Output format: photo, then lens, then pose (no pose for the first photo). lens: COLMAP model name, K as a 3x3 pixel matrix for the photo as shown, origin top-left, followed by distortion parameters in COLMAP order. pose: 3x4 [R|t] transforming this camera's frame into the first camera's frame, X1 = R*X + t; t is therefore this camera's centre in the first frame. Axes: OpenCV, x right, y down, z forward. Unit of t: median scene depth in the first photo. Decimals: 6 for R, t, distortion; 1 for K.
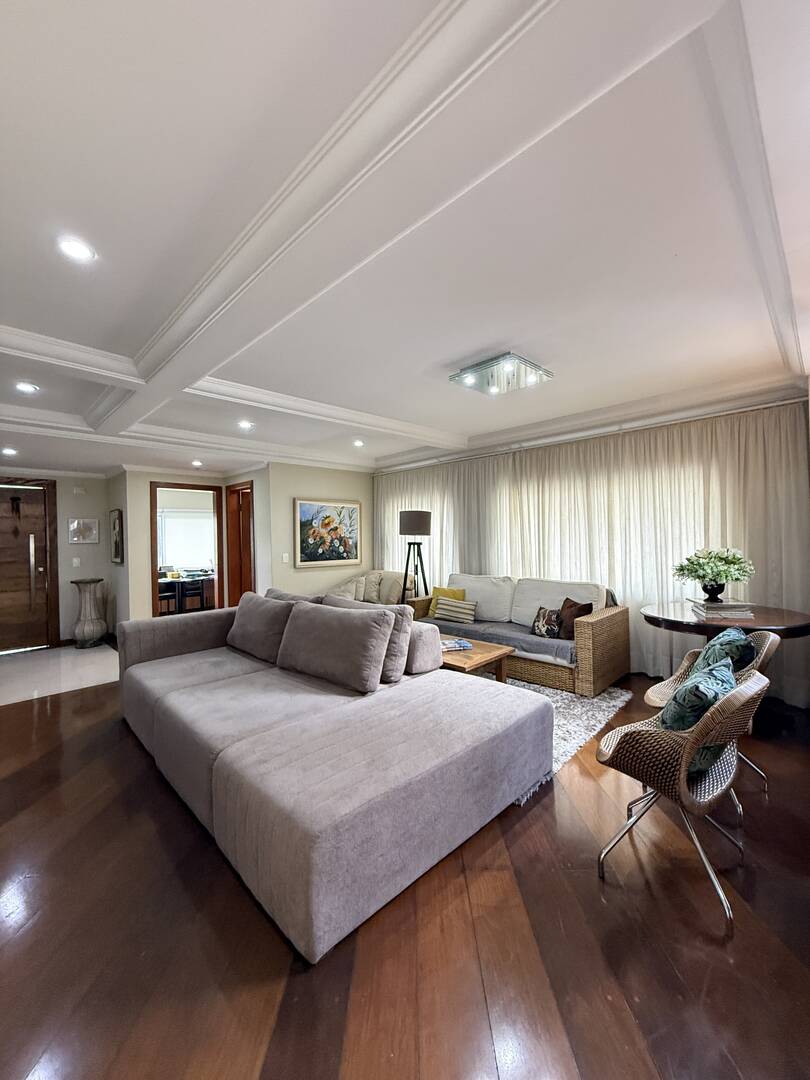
lens RADIAL K [[429.7, 0, 404.7], [0, 429.7, 537.7], [0, 0, 1]] dist [-0.001332, 0.000646]
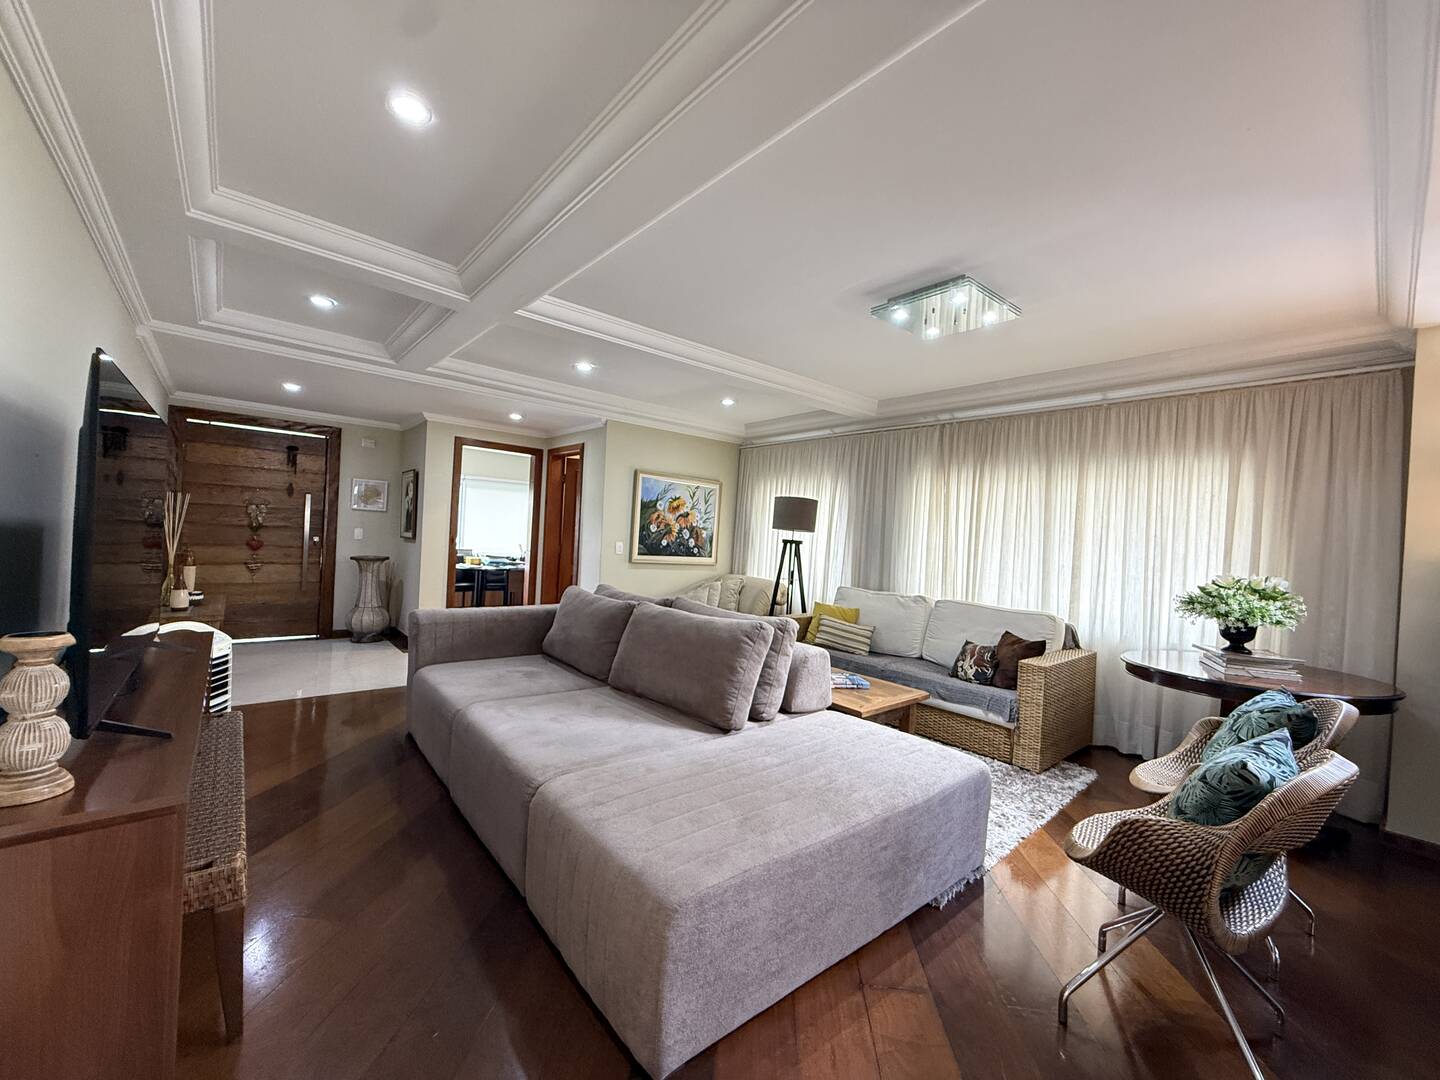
lens RADIAL K [[572.9, 0, 714.6], [0, 572.9, 541.4], [0, 0, 1]] dist [-0.001332, 0.000646]
pose [[0.993533, 0.074576, -0.085615, -0.042215], [-0.074072, 0.997212, 0.009043, 0.023599], [0.086050, -0.002643, 0.996287, 0.015432]]
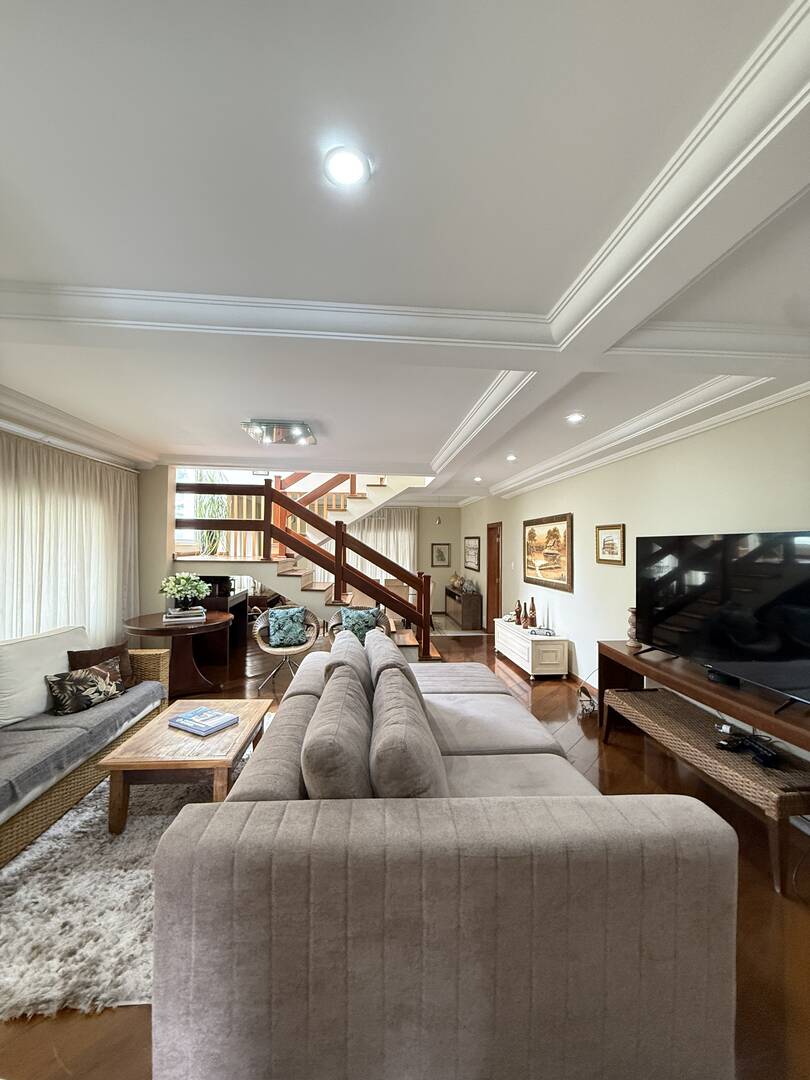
lens RADIAL K [[429.7, 0, 404.7], [0, 429.7, 537.7], [0, 0, 1]] dist [-0.001332, 0.000646]
pose [[-0.759766, 0.027096, 0.649632, -0.719698], [0.007848, 0.999441, -0.032509, -0.040058], [-0.650149, -0.019601, -0.759554, 1.494748]]
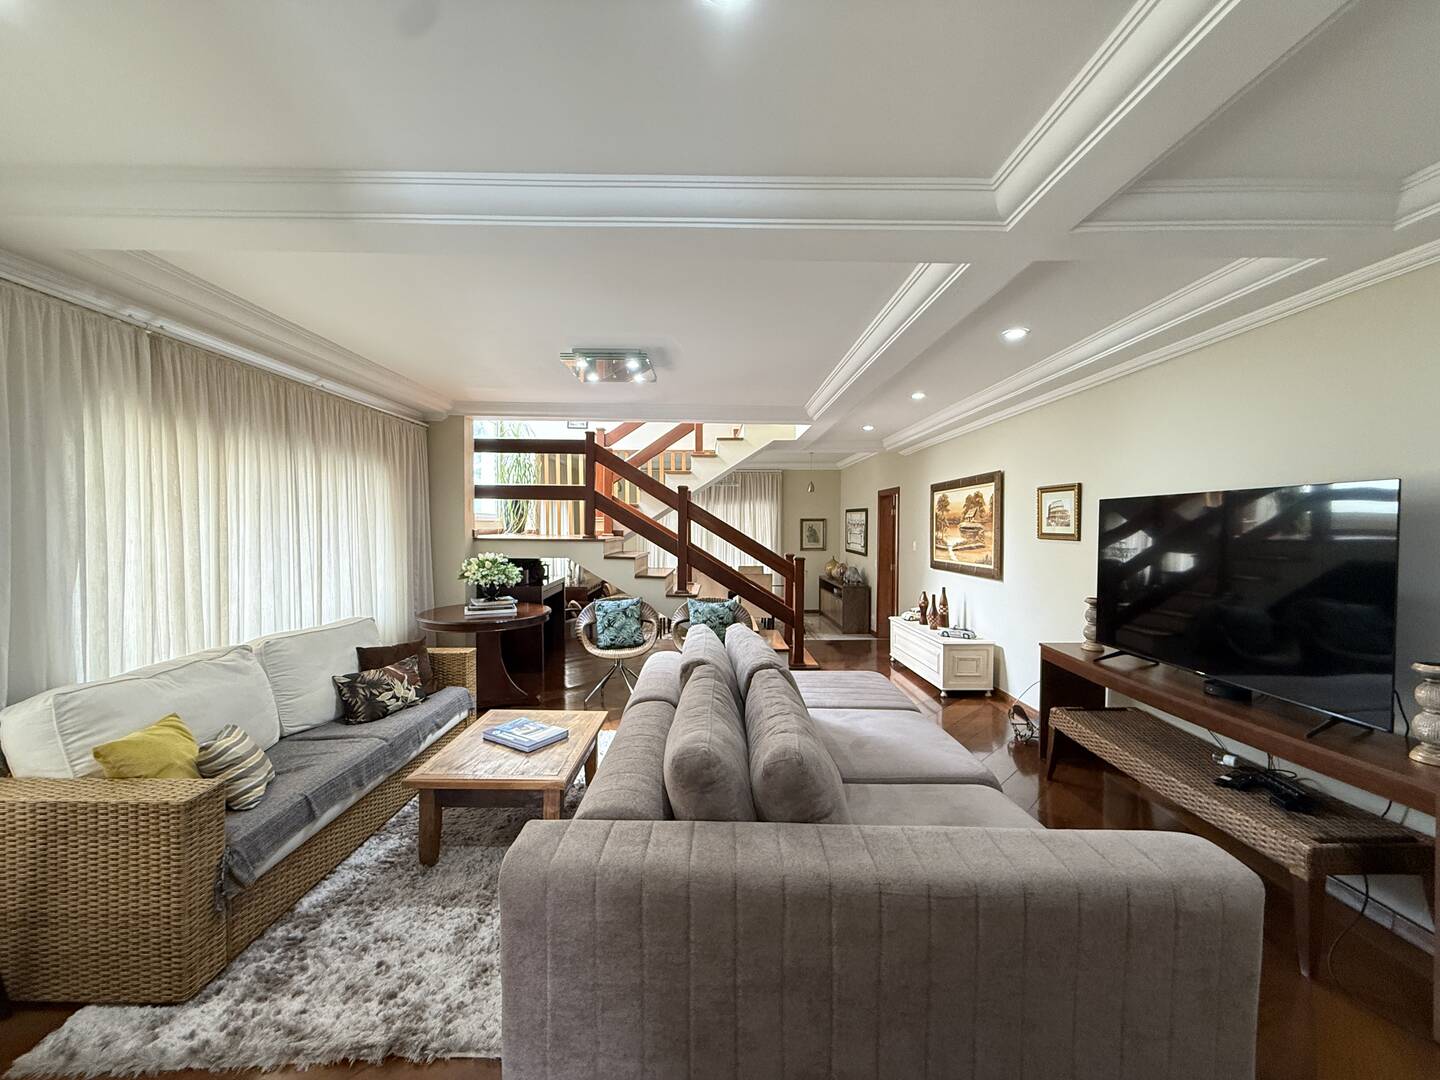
lens RADIAL K [[572.9, 0, 714.6], [0, 572.9, 541.4], [0, 0, 1]] dist [-0.001332, 0.000646]
pose [[-0.707890, 0.000446, 0.706322, -0.699489], [0.012405, 0.999853, 0.011802, -0.018168], [-0.706214, 0.017117, -0.707792, 1.520868]]
